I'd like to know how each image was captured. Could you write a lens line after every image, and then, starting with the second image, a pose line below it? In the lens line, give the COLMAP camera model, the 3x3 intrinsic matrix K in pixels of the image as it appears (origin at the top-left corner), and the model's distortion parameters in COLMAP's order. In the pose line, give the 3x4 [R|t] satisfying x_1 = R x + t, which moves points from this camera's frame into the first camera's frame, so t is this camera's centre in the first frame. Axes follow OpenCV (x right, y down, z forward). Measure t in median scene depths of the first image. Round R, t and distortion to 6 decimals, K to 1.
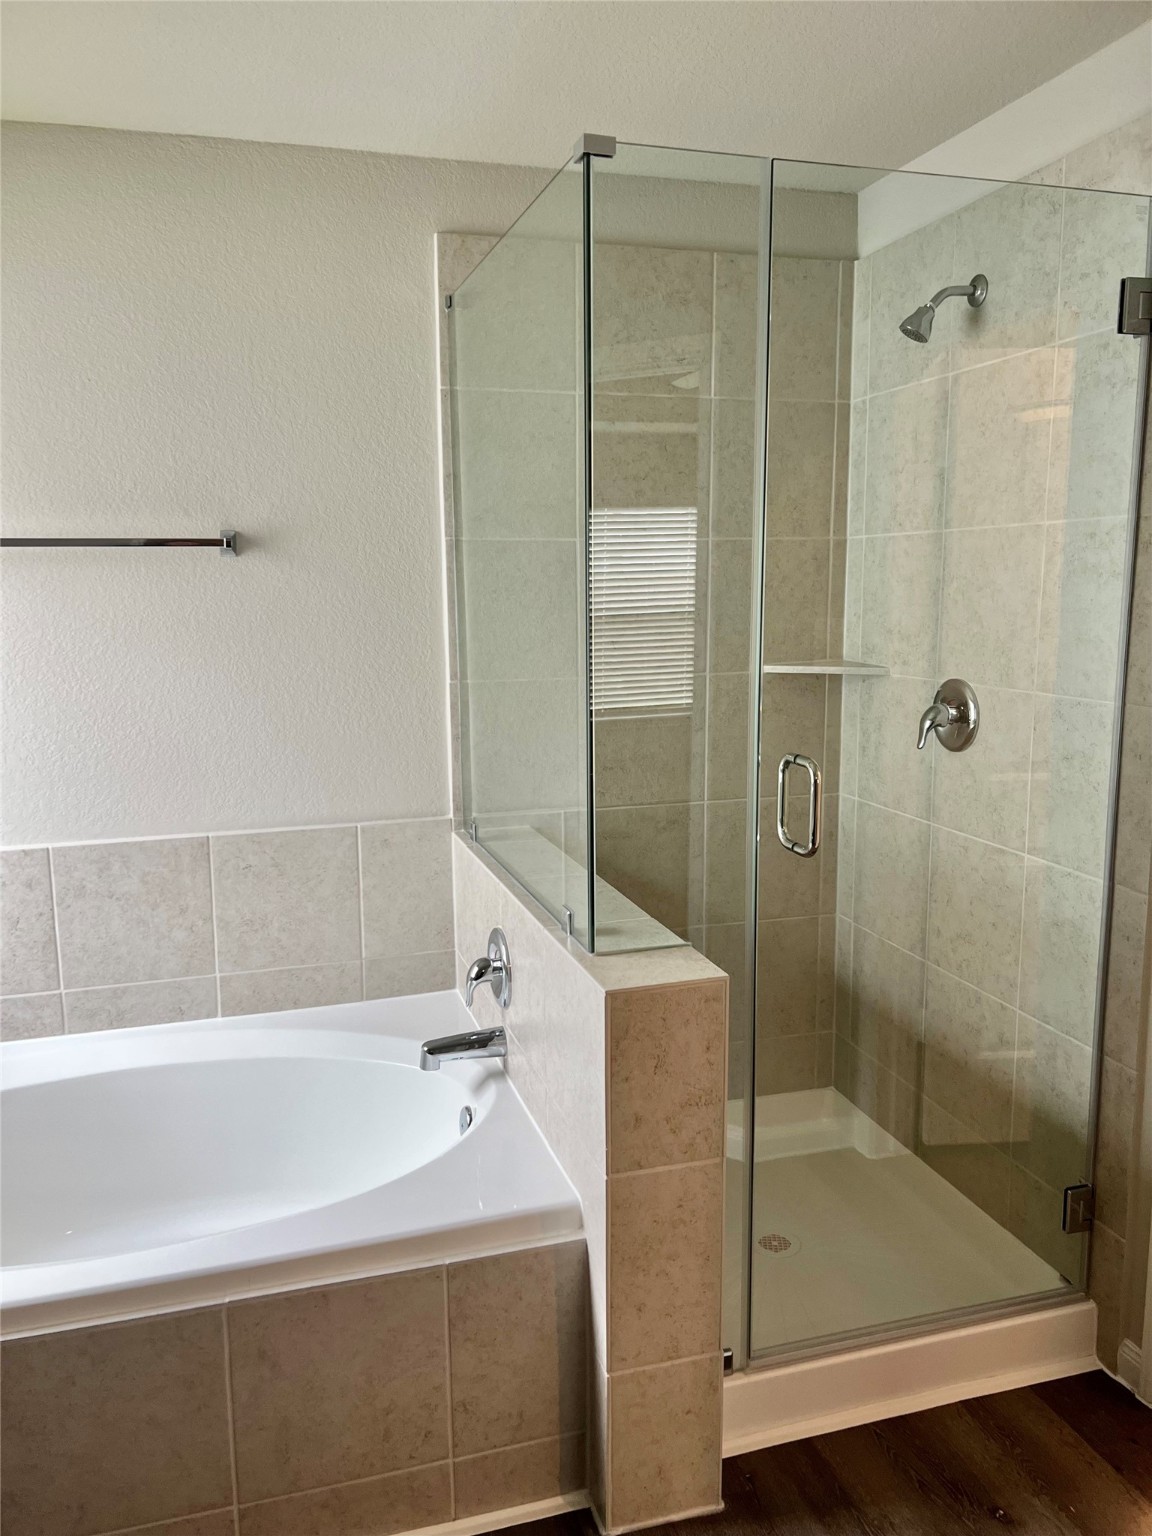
lens RADIAL K [[1155.1, 0, 571.6], [0, 1155.1, 767.6], [0, 0, 1]] dist [0.006190, -0.000636]
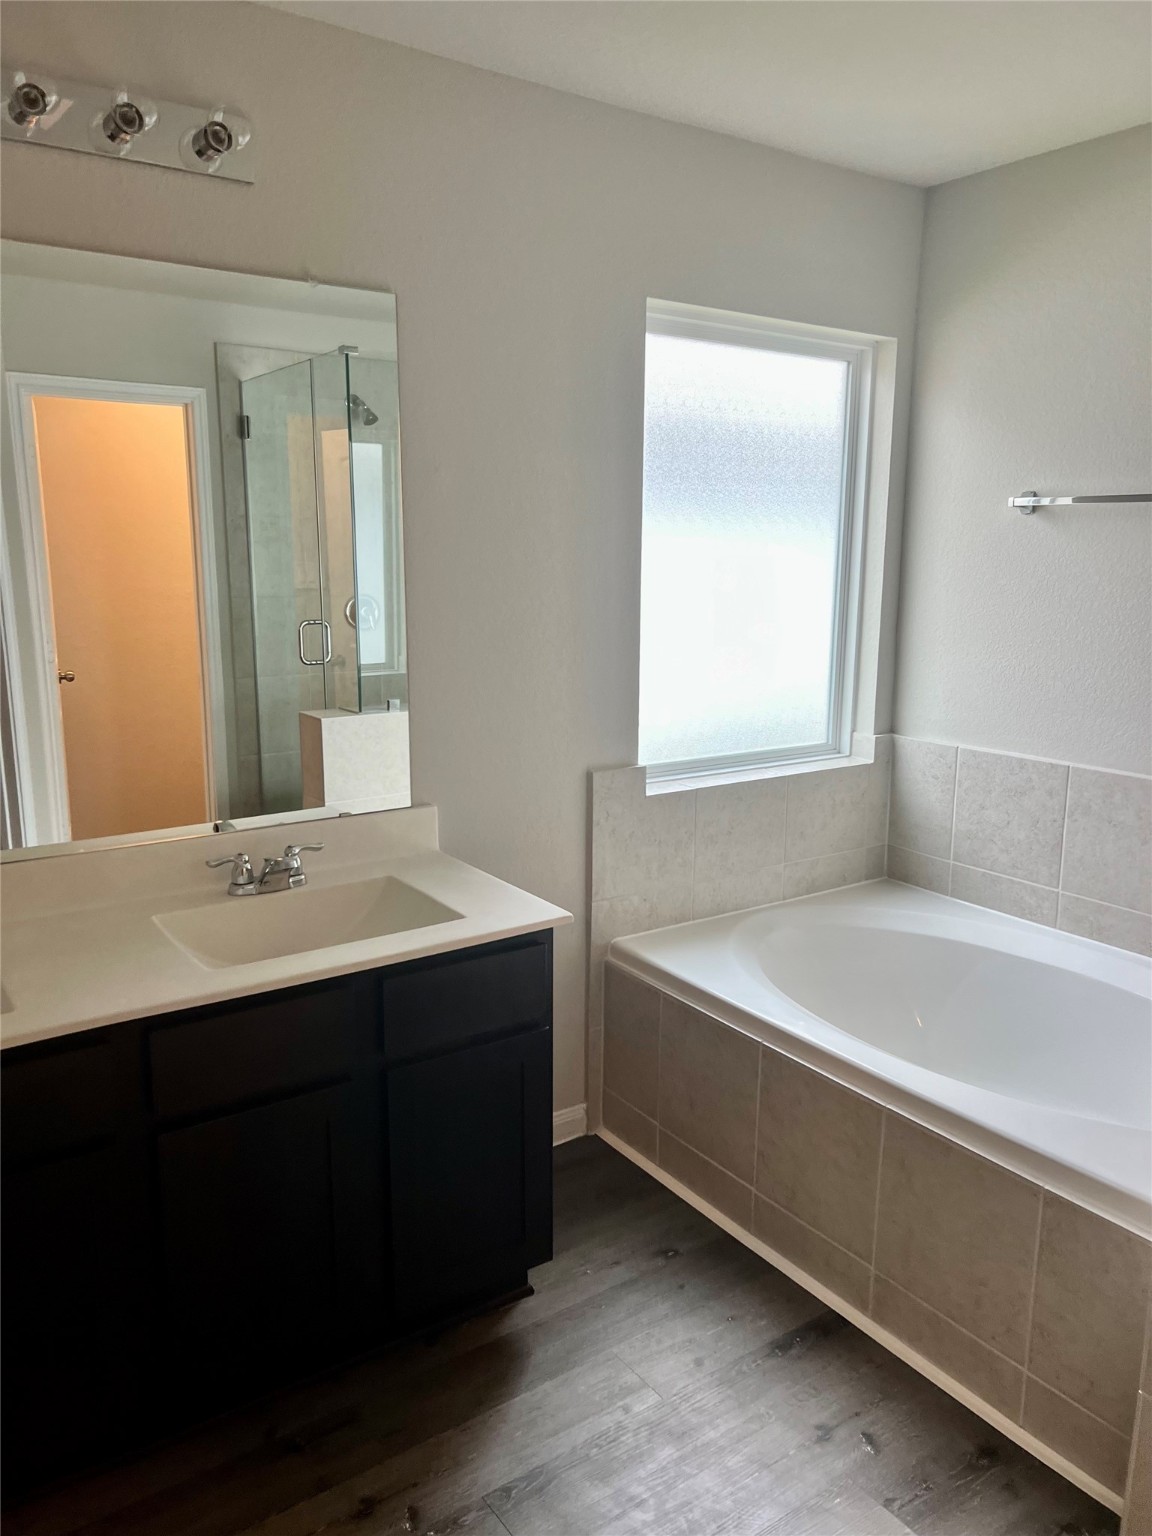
lens RADIAL K [[1155.1, 0, 571.0], [0, 1155.1, 770.7], [0, 0, 1]] dist [0.006190, -0.000636]
pose [[0.310048, 0.198444, -0.929779, 0.465537], [-0.162446, 0.974649, 0.153851, -0.022855], [0.936740, 0.103337, 0.334425, 0.145078]]
